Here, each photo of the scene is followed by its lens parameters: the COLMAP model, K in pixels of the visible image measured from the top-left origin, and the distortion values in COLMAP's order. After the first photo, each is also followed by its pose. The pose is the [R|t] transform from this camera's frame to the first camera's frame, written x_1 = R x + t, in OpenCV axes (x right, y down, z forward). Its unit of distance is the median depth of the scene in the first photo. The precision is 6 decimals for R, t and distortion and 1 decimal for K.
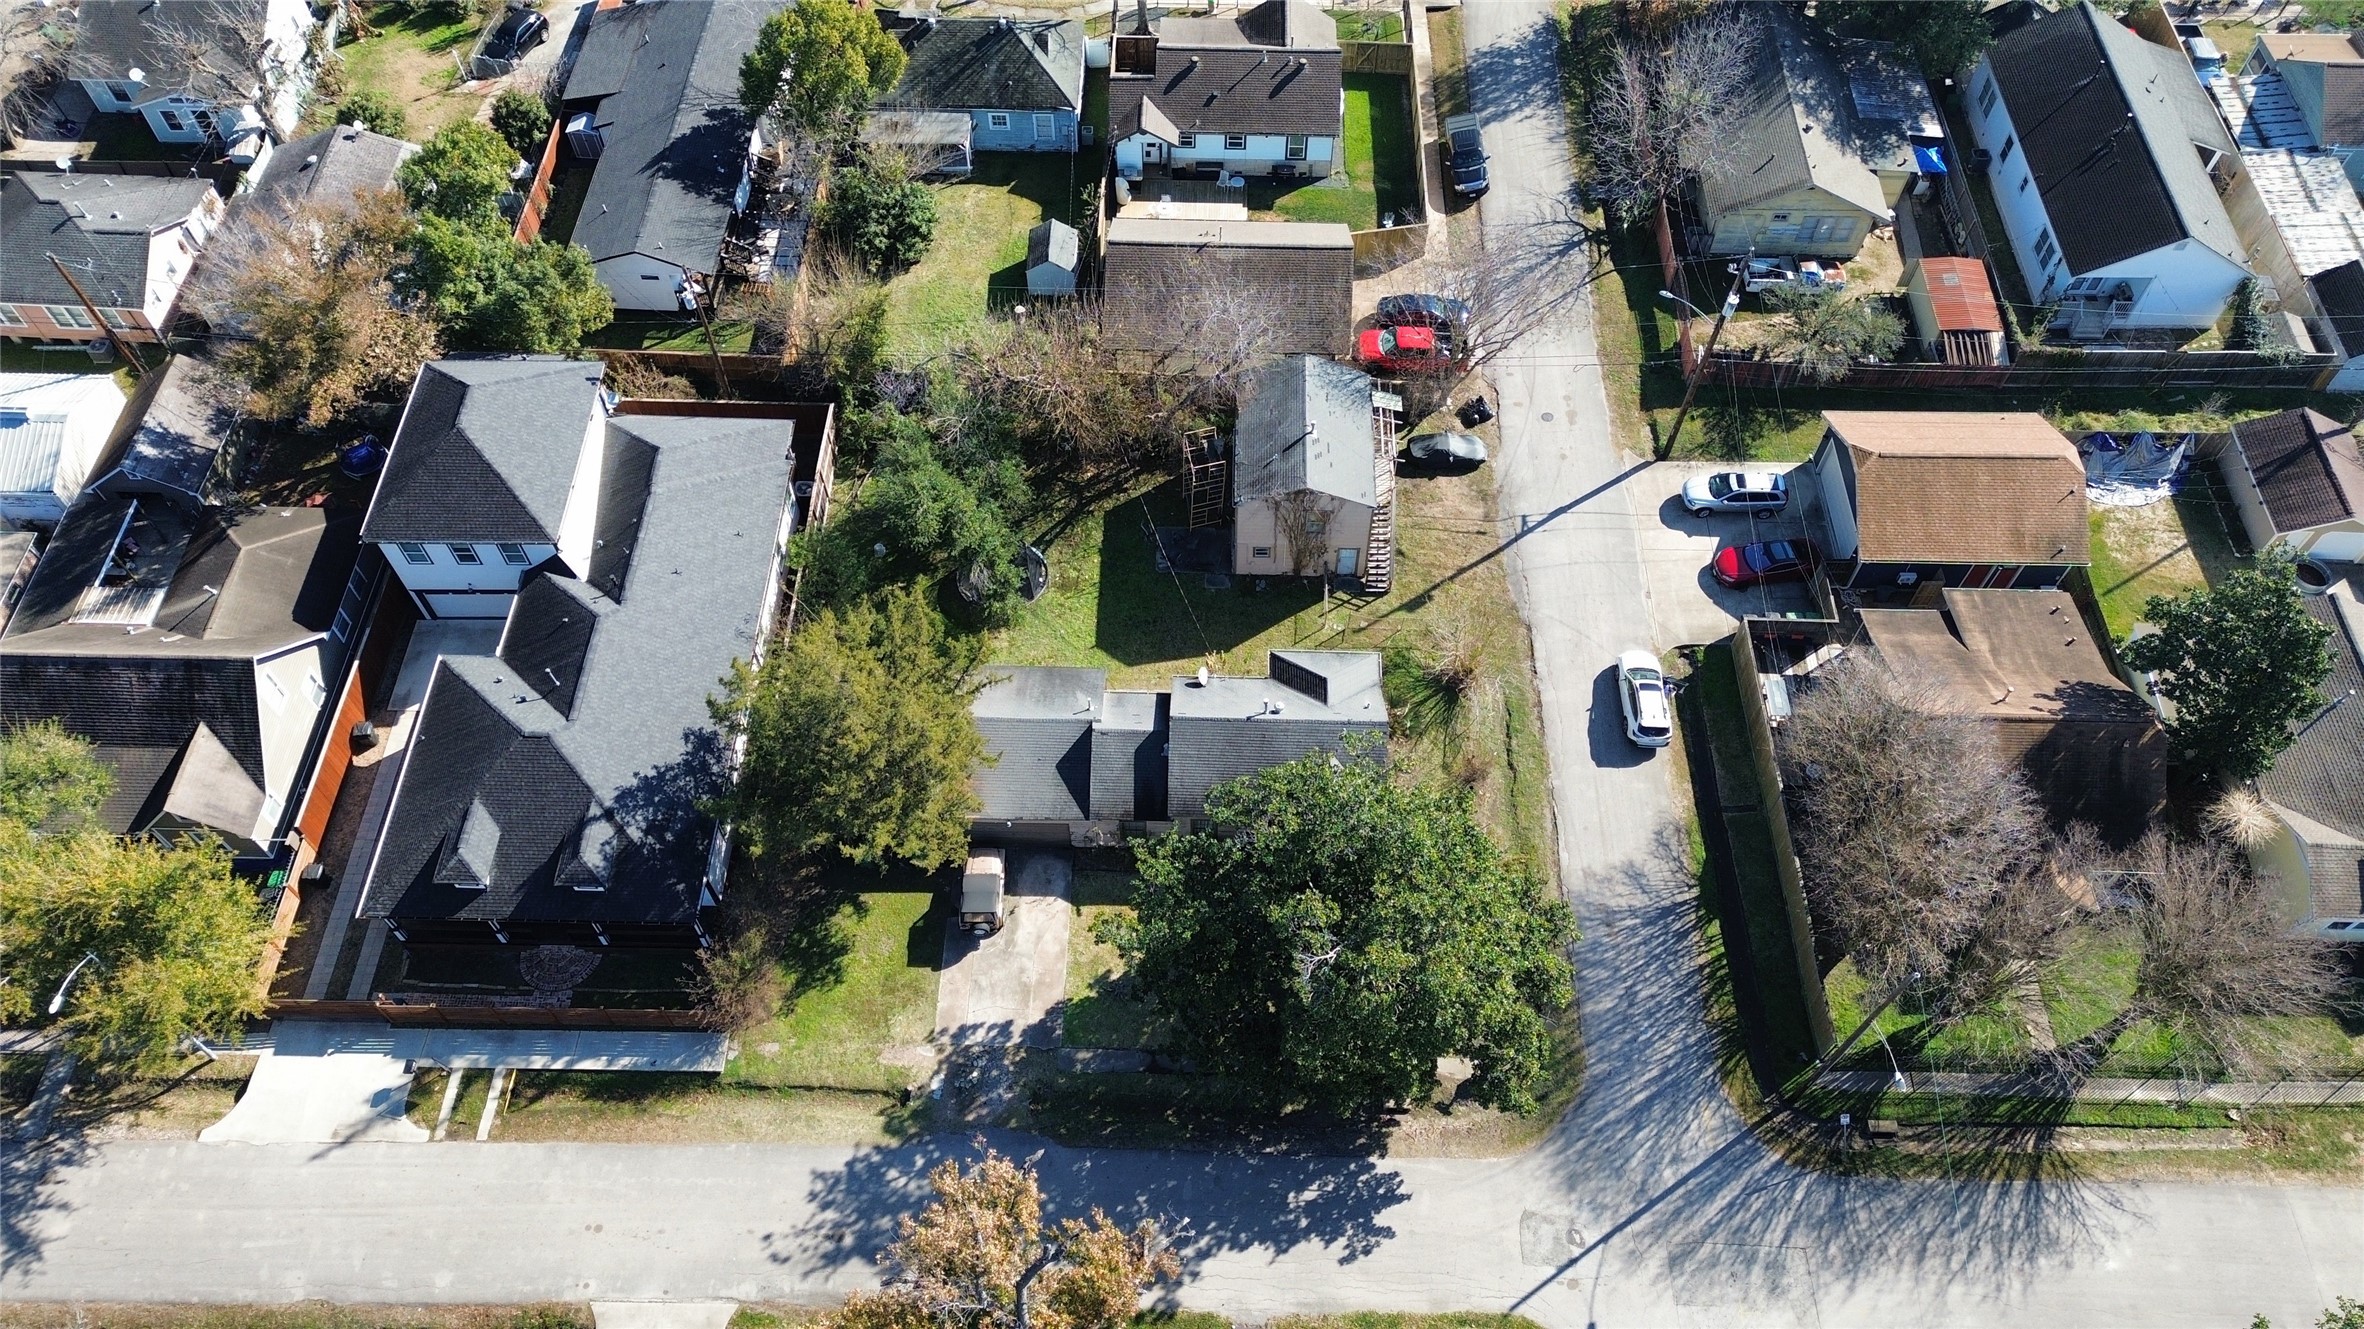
lens RADIAL K [[1684.6, 0, 1176.3], [0, 1684.6, 682.5], [0, 0, 1]] dist [0.063654, -0.059147]
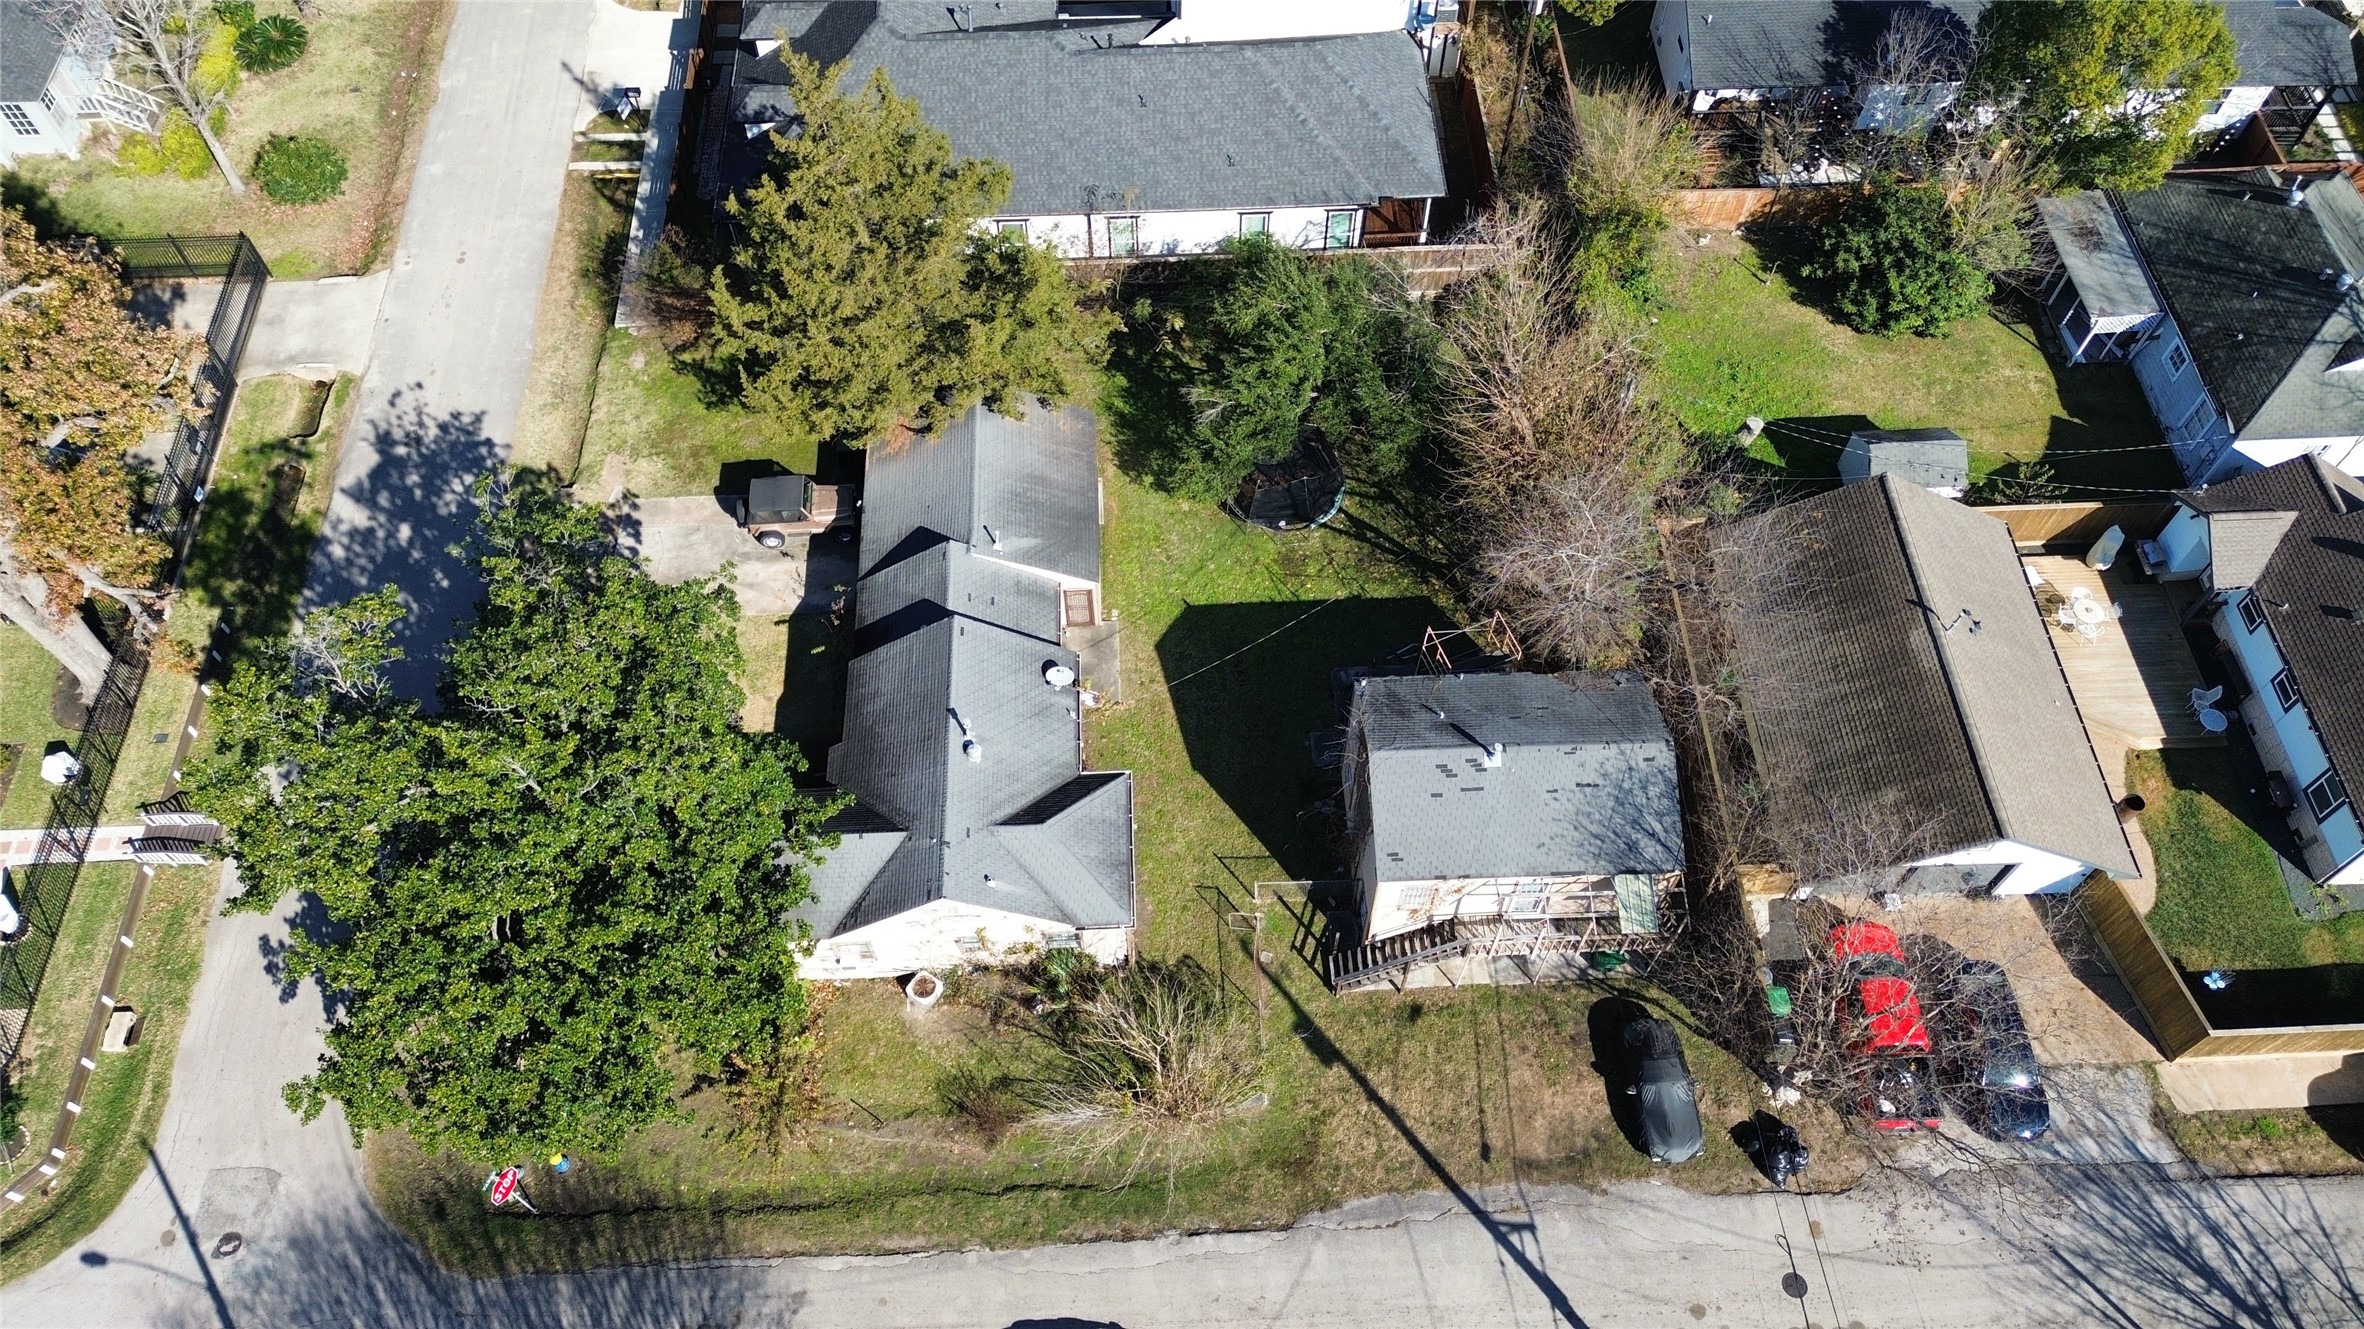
lens RADIAL K [[1684.6, 0, 1178.2], [0, 1684.6, 630.9], [0, 0, 1]] dist [0.063654, -0.059147]
pose [[0.071145, 0.835858, -0.544317, 0.395812], [-0.824591, 0.356331, 0.439406, -0.370370], [0.561238, 0.417577, 0.714592, 0.543731]]
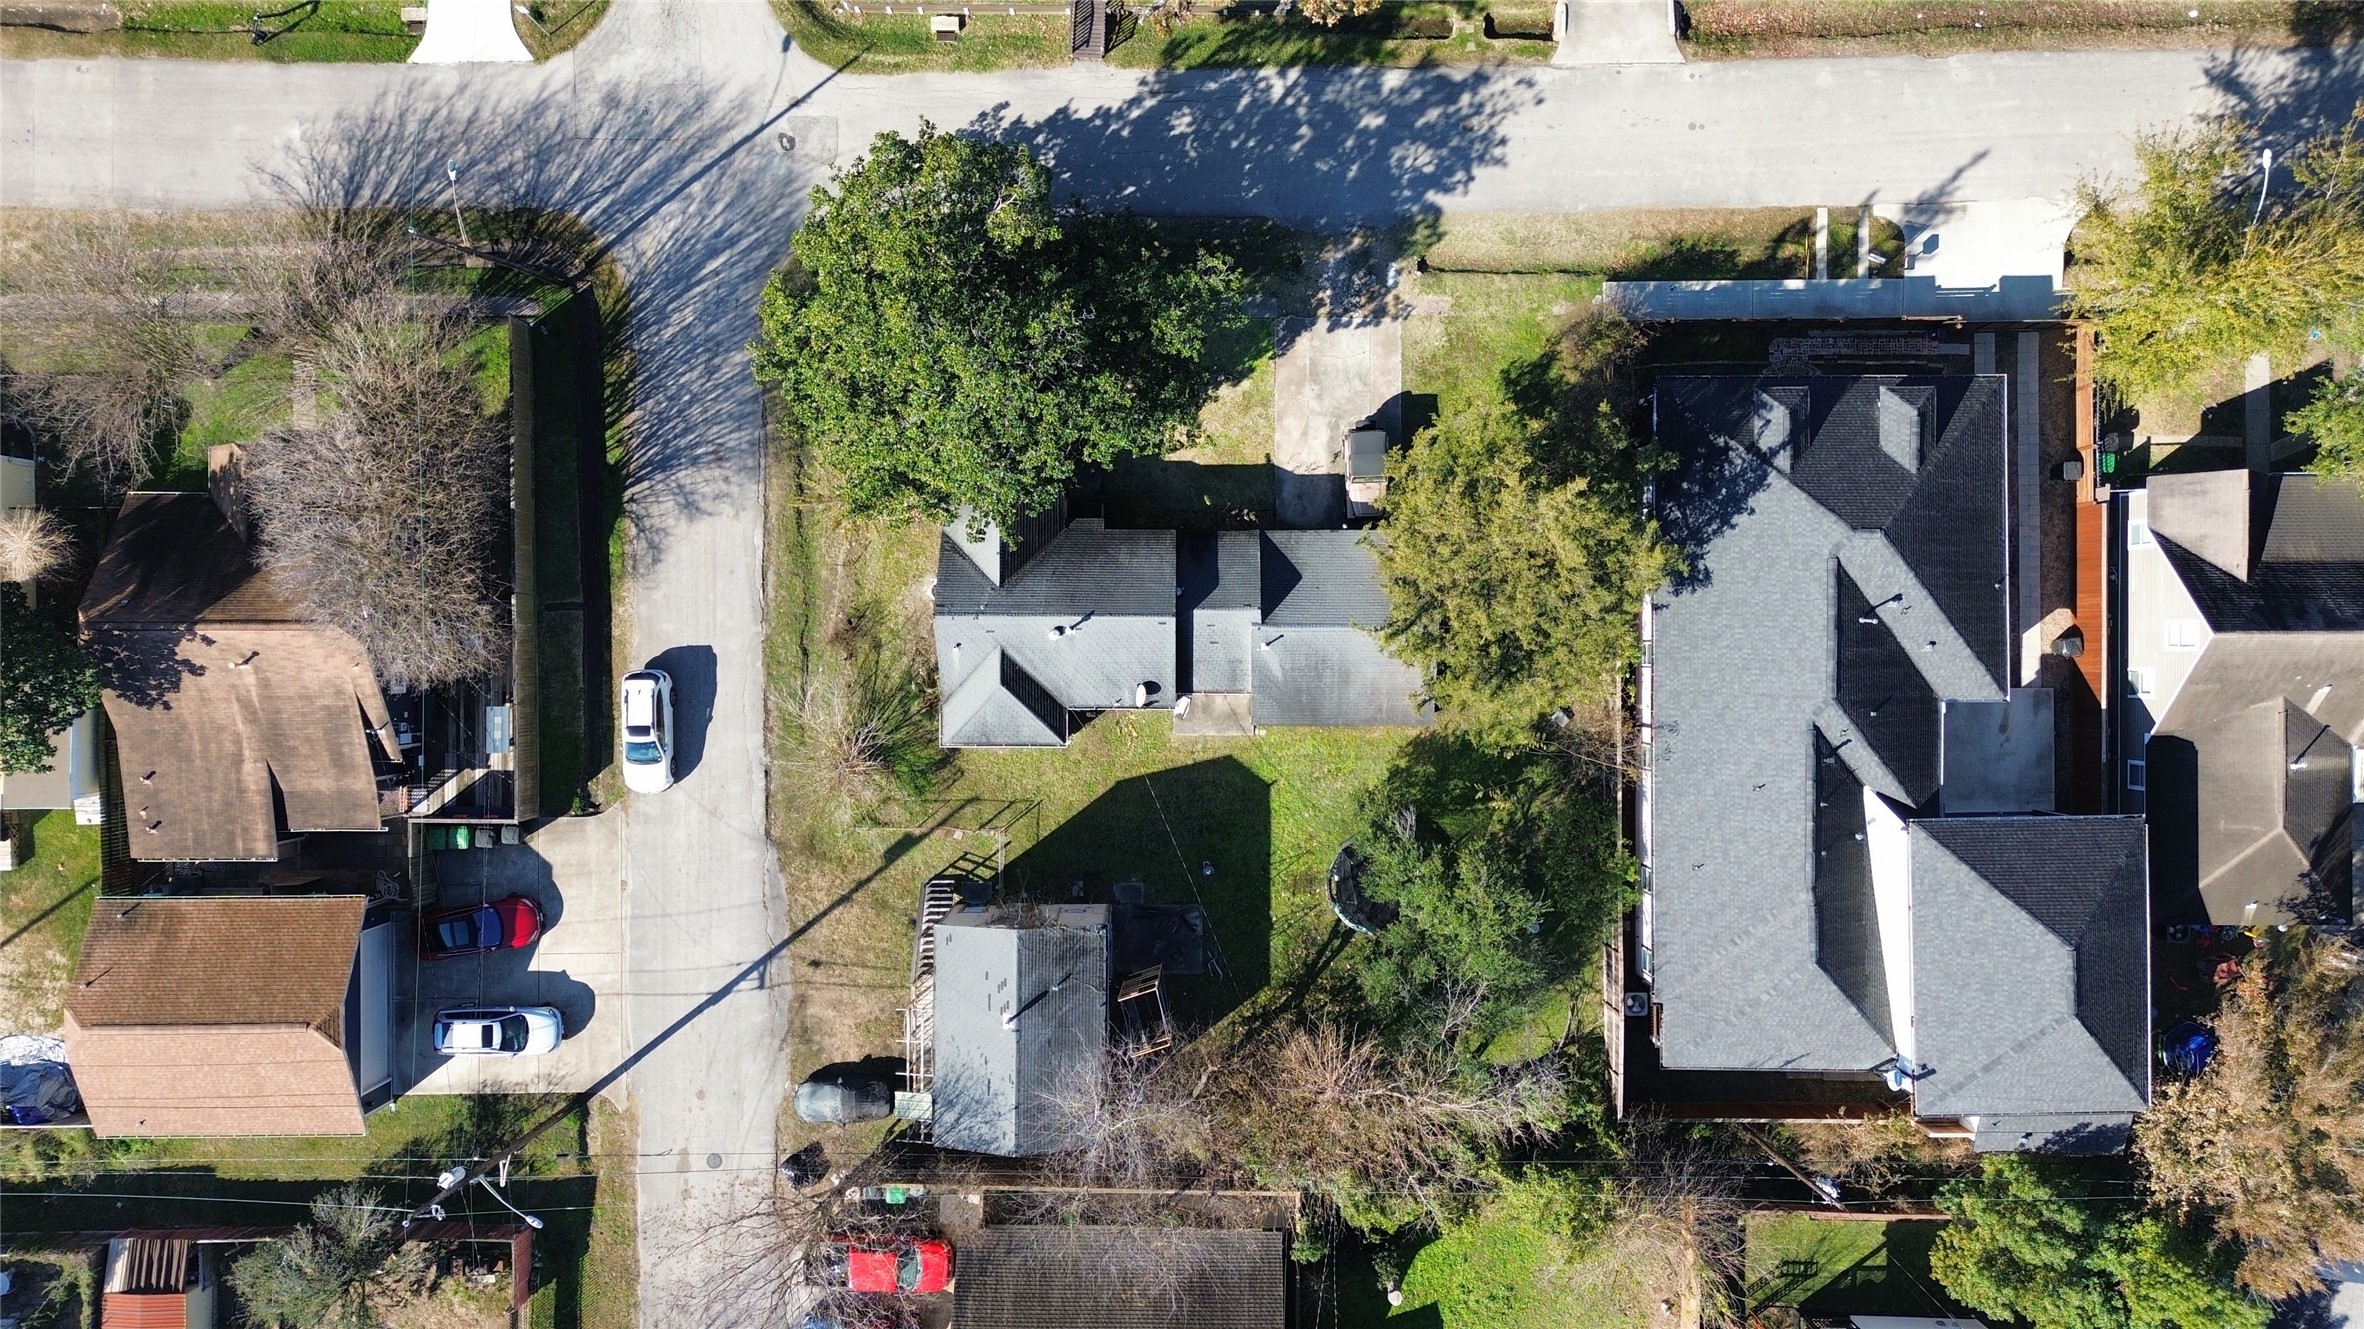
lens RADIAL K [[1684.6, 0, 1187.2], [0, 1684.6, 660.6], [0, 0, 1]] dist [0.063654, -0.059147]
pose [[-0.999668, 0.025615, -0.002814, -0.005862], [-0.022890, -0.832521, 0.553520, -0.500563], [0.011836, 0.553401, 0.832831, 0.261149]]
